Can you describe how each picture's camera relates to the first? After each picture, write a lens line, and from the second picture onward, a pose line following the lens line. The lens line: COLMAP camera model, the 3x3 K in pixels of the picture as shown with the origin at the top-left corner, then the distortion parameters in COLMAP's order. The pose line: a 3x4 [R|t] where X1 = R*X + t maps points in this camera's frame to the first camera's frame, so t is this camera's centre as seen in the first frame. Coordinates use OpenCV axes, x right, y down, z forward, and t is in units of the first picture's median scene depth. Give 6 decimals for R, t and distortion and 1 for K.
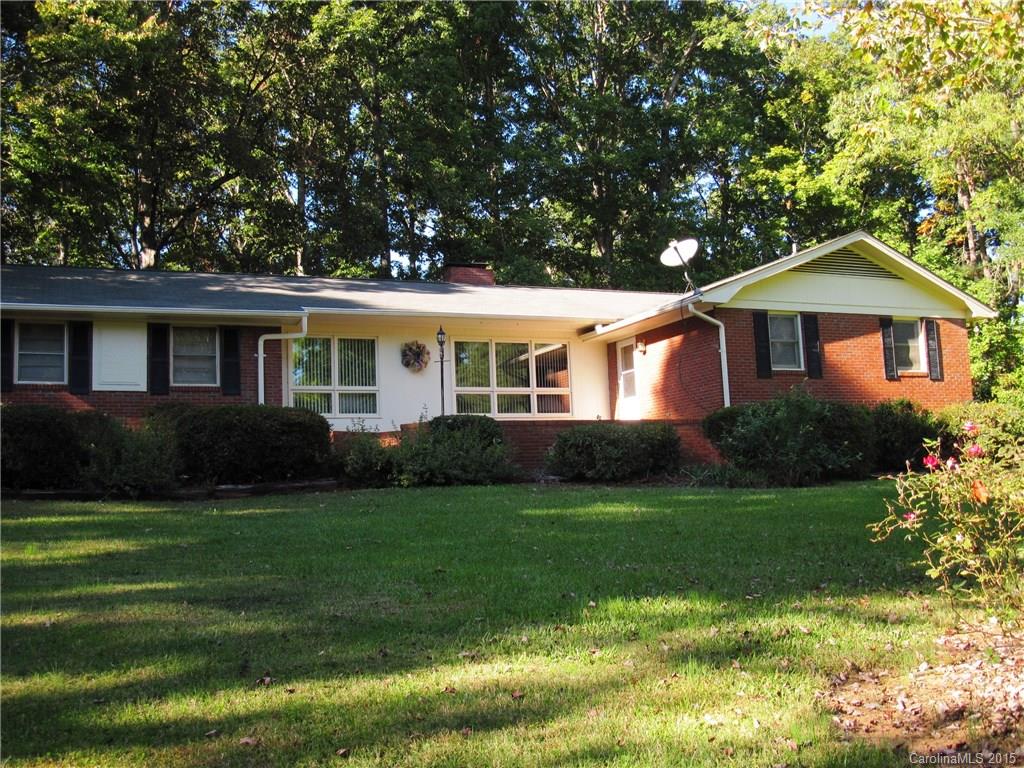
lens RADIAL K [[1085.2, 0, 513.4], [0, 1085.2, 377.9], [0, 0, 1]] dist [-0.158135, 0.000000]
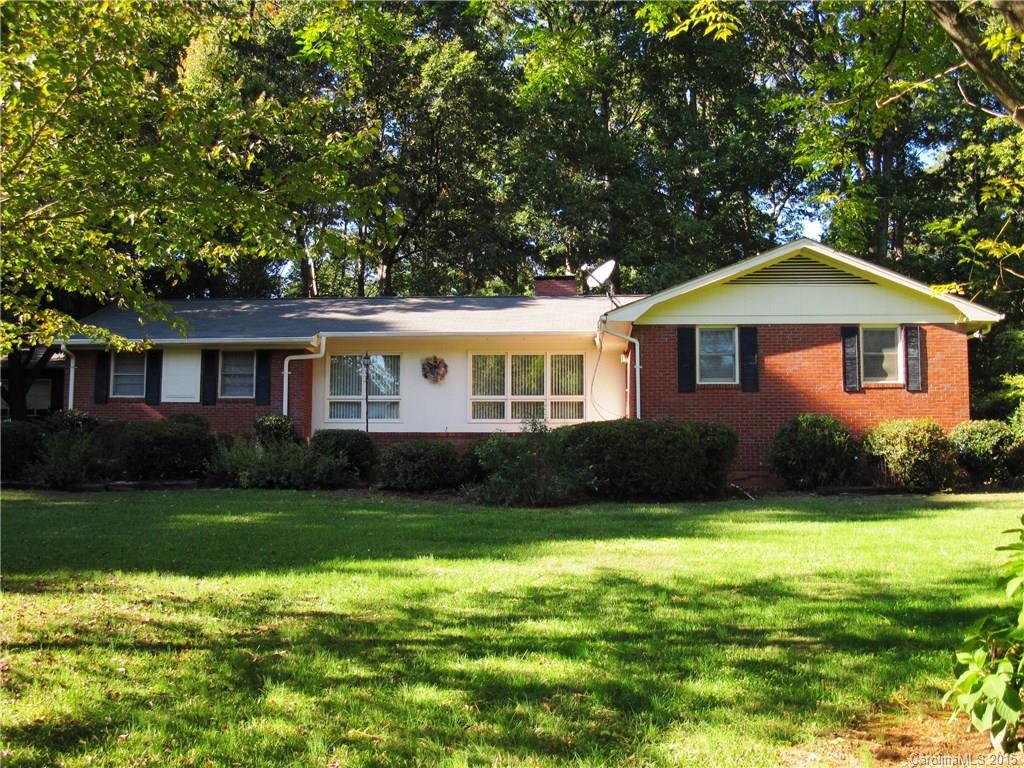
lens RADIAL K [[1085.2, 0, 510.4], [0, 1085.2, 389.5], [0, 0, 1]] dist [-0.158135, 0.000000]
pose [[0.882727, 0.004059, -0.469868, 0.537383], [0.015231, 0.999190, 0.037246, -0.040994], [0.469639, -0.040034, 0.881951, 0.015470]]
